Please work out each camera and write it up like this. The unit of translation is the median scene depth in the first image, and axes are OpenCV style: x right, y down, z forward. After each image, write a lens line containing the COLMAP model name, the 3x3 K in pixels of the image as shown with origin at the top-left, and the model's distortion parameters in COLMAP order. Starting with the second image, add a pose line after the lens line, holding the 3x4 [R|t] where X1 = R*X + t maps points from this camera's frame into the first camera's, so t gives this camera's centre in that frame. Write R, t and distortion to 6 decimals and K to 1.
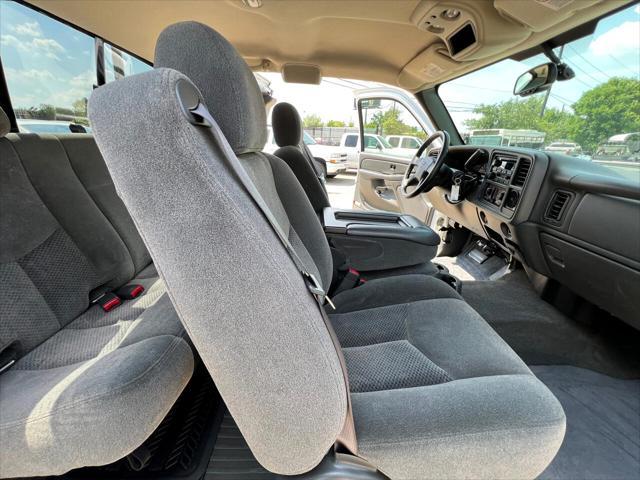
lens RADIAL K [[257.4, 0, 319.0], [0, 257.4, 238.8], [0, 0, 1]] dist [-0.003597, 0.000123]
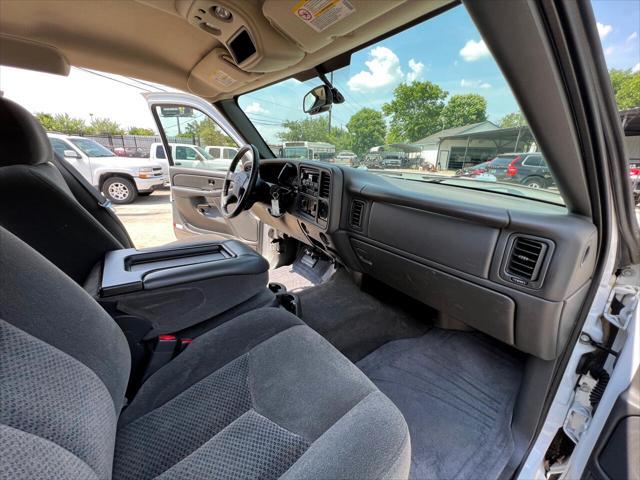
lens RADIAL K [[257.4, 0, 319.0], [0, 257.4, 238.8], [0, 0, 1]] dist [-0.003597, 0.000123]
pose [[0.809653, -0.187690, 0.556089, 0.092320], [0.207513, 0.977834, 0.027902, -0.052663], [-0.548999, 0.092804, 0.830655, 0.102500]]
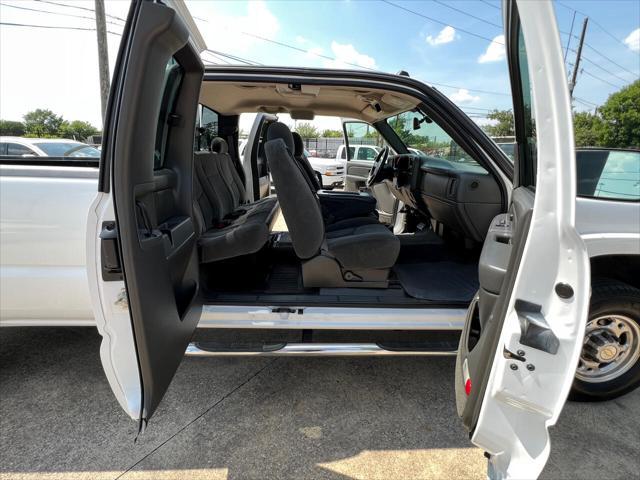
lens RADIAL K [[320.8, 0, 320.0], [0, 320.8, 240.0], [0, 0, 1]] dist [0.001322, 0.000019]
pose [[0.999676, -0.020929, 0.014458, 0.000101], [0.022265, 0.994796, -0.099421, 0.392729], [-0.012302, 0.099710, 0.994940, -1.031926]]
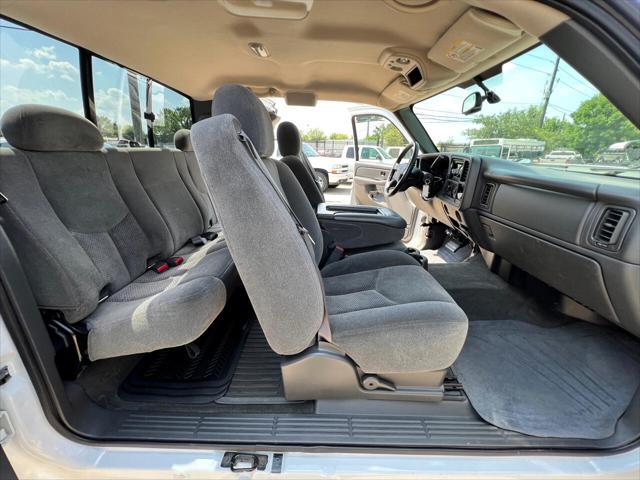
lens RADIAL K [[257.4, 0, 319.0], [0, 257.4, 238.8], [0, 0, 1]] dist [-0.003597, 0.000123]
pose [[0.999807, -0.009929, -0.016942, 0.036887], [0.009196, 0.999041, -0.042797, 0.096339], [0.017351, 0.042633, 0.998940, -0.224919]]
